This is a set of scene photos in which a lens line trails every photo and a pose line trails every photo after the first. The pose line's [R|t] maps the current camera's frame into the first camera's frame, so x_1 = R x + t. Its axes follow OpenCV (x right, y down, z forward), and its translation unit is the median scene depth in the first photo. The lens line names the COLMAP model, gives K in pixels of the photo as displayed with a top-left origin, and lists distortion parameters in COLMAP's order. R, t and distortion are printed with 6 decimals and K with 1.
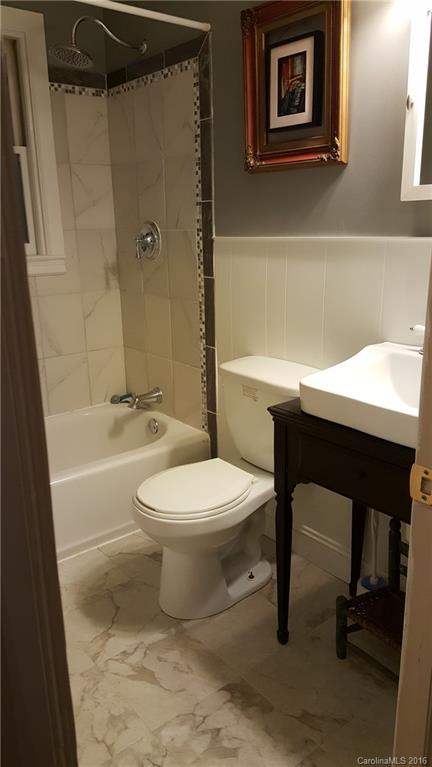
lens RADIAL K [[575.0, 0, 216.0], [0, 575.0, 383.5], [0, 0, 1]] dist [-0.002676, -0.002608]
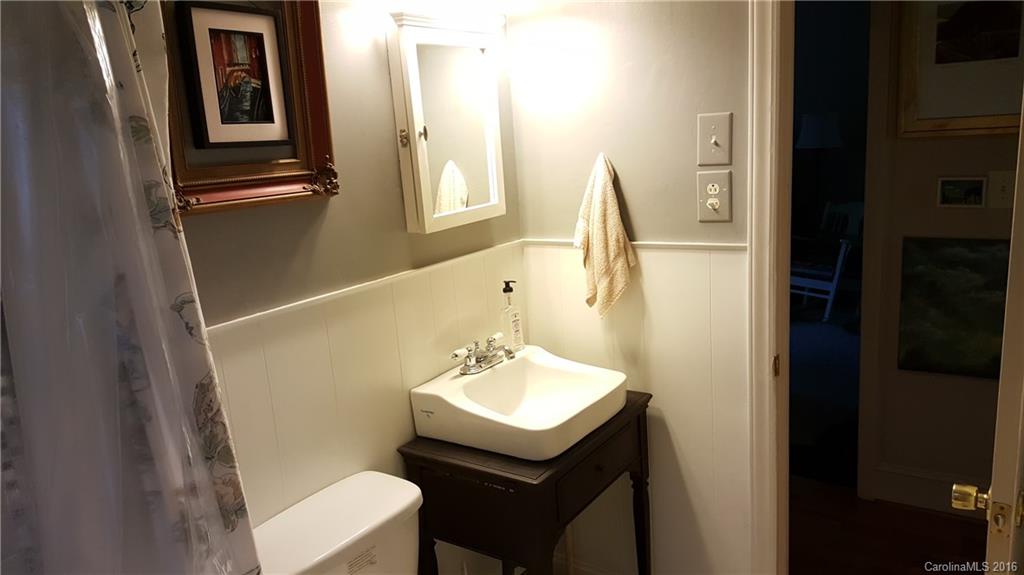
lens RADIAL K [[767.6, 0, 512.0], [0, 767.6, 287.5], [0, 0, 1]] dist [-0.002676, -0.002608]
pose [[-0.266439, -0.156614, 0.951043, -0.747521], [0.332318, 0.911282, 0.243166, -0.419543], [-0.904751, 0.380838, -0.190756, 0.979030]]
